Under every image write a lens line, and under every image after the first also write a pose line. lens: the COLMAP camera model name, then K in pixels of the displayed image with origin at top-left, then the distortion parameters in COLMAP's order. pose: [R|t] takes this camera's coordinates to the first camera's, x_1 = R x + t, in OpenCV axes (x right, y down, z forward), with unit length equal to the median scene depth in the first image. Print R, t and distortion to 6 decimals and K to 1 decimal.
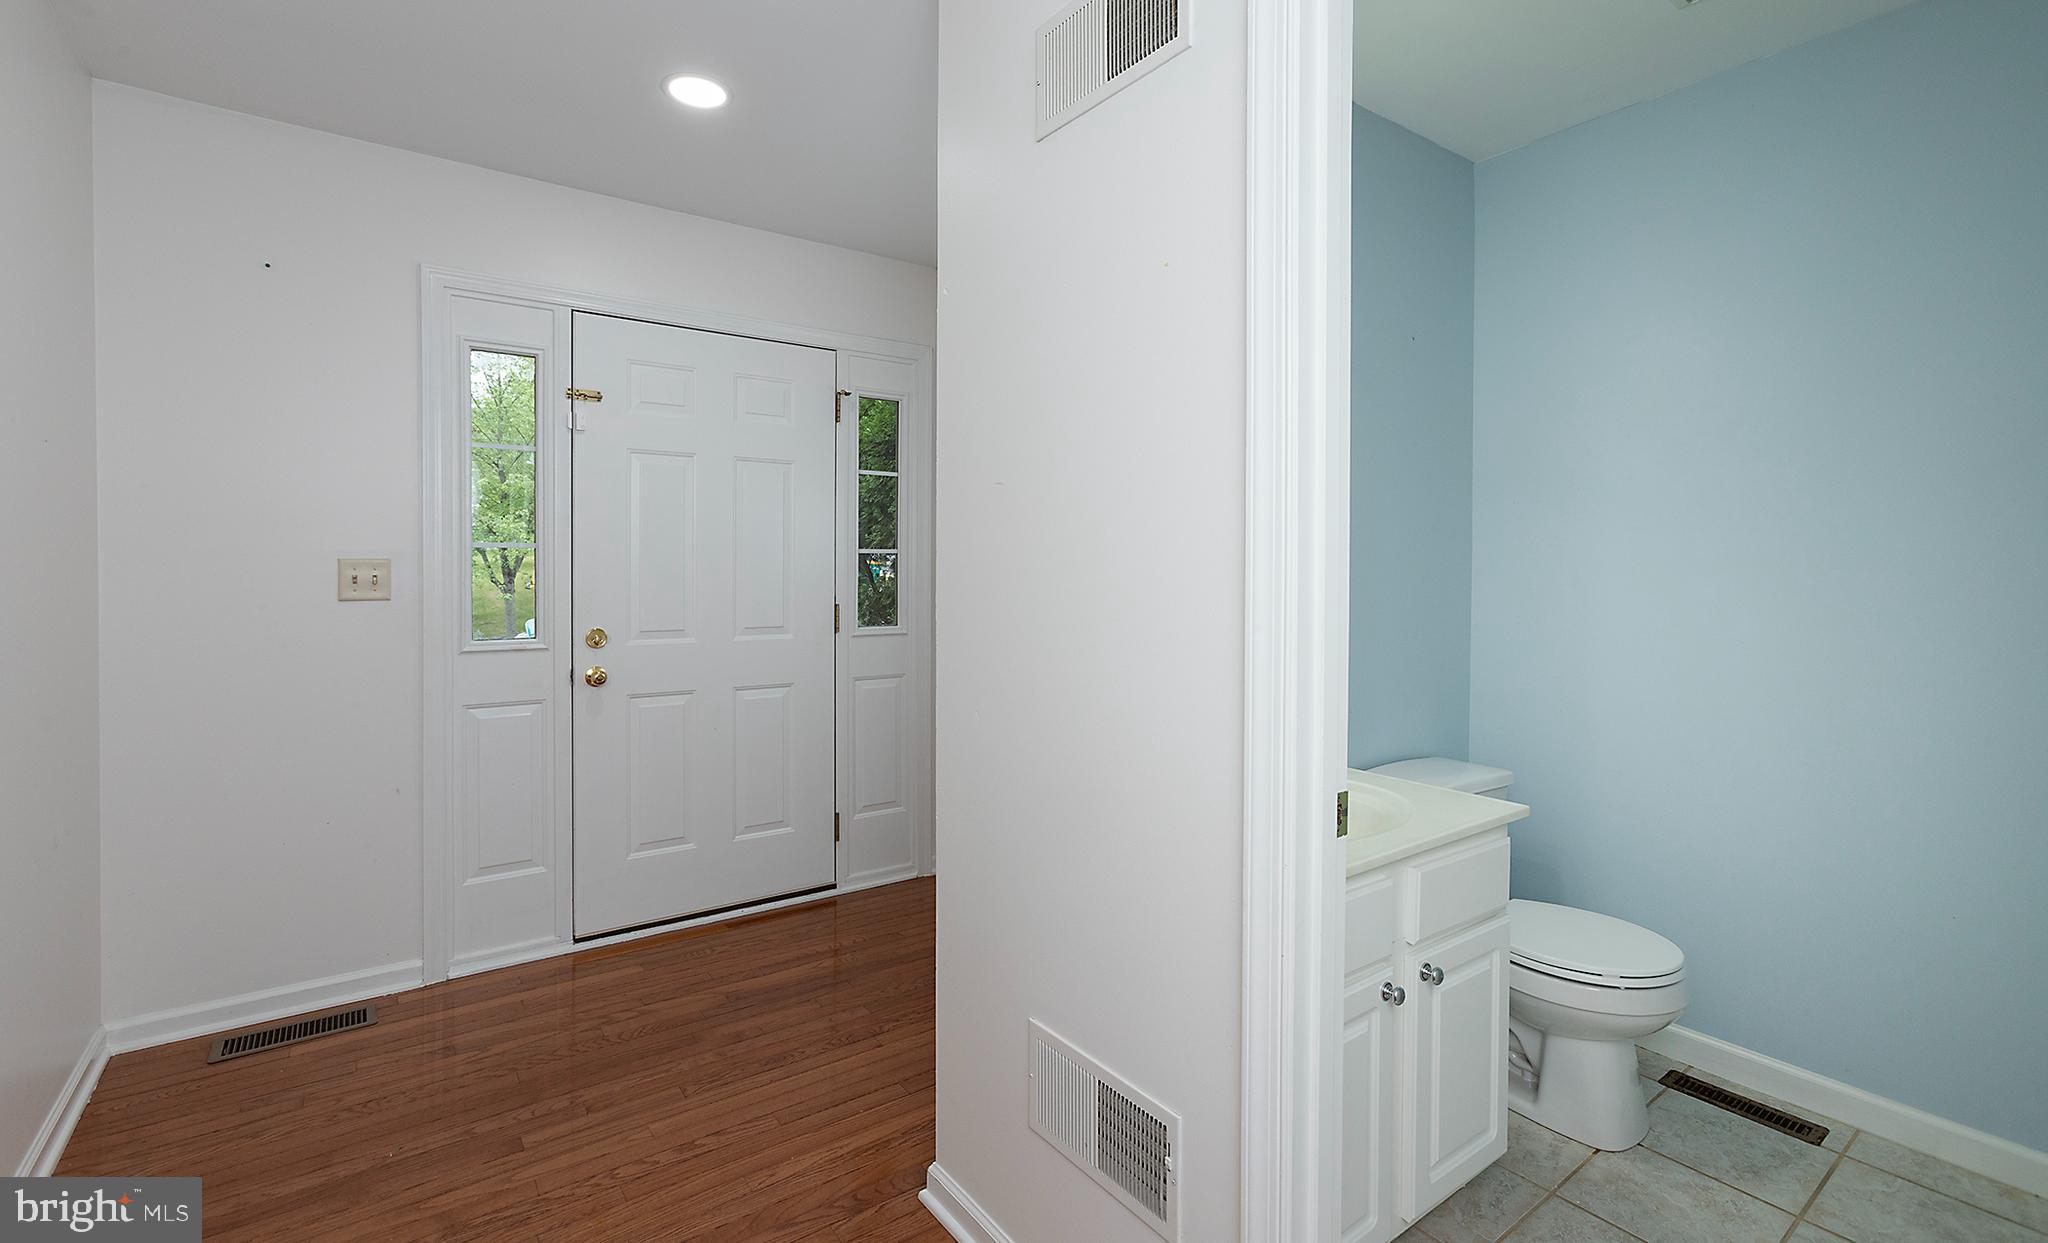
lens RADIAL K [[934.9, 0, 1003.9], [0, 934.9, 593.2], [0, 0, 1]] dist [-0.002950, 0.009341]
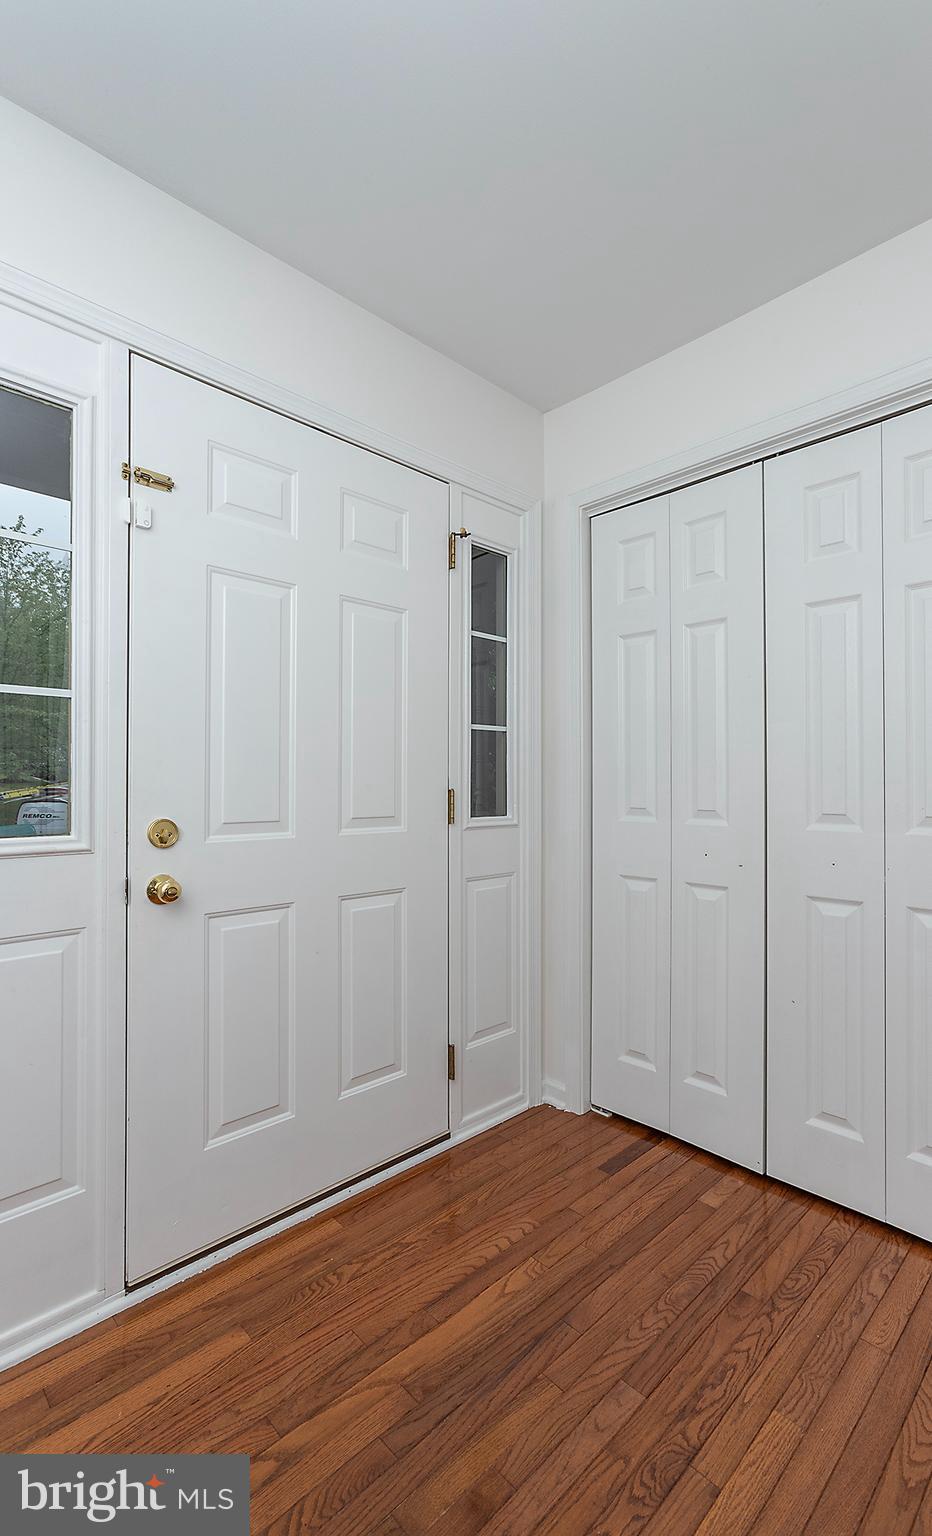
lens RADIAL K [[688.2, 0, 494.8], [0, 688.2, 789.0], [0, 0, 1]] dist [0.004096, 0.000335]
pose [[0.984413, -0.001365, 0.175867, -0.260199], [0.004802, 0.999806, -0.019123, 0.024226], [-0.175807, 0.019670, 0.984228, 0.419029]]
